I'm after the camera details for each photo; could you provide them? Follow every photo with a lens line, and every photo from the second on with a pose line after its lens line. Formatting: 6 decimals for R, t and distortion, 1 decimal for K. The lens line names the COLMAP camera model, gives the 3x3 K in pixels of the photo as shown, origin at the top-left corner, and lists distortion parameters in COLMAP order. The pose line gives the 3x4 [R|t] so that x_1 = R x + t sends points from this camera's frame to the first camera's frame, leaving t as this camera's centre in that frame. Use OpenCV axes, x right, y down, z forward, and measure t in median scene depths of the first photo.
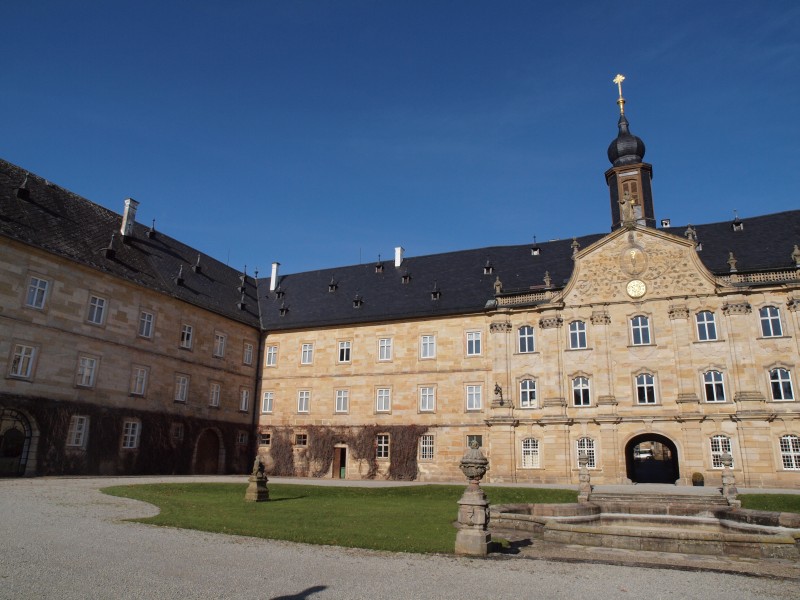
lens RADIAL K [[570.1, 0, 398.9], [0, 570.1, 298.2], [0, 0, 1]] dist [-0.131300, 0.115419]
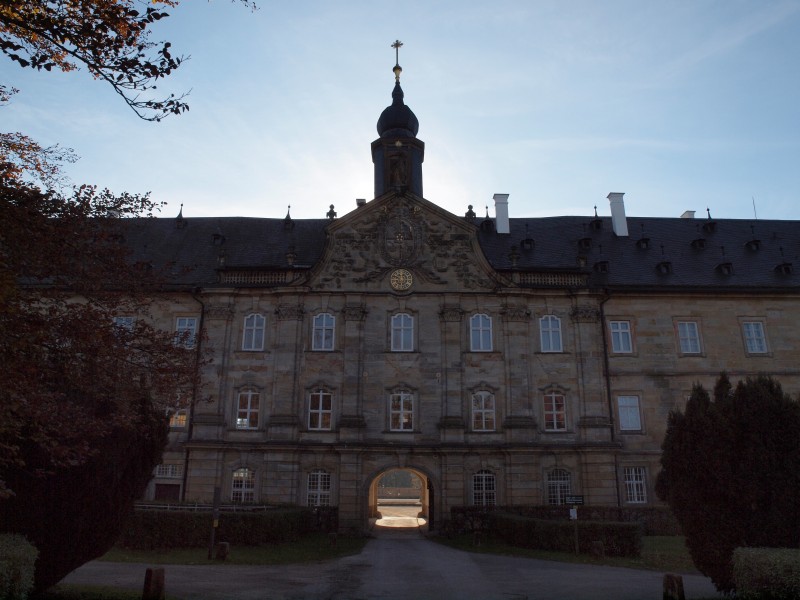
lens RADIAL K [[570.1, 0, 401.0], [0, 570.1, 297.7], [0, 0, 1]] dist [-0.131300, 0.115419]
pose [[0.915932, 0.085154, 0.392196, 0.108188], [-0.097271, 0.995196, 0.011089, 0.001063], [-0.389367, -0.048306, 0.919815, 0.256713]]
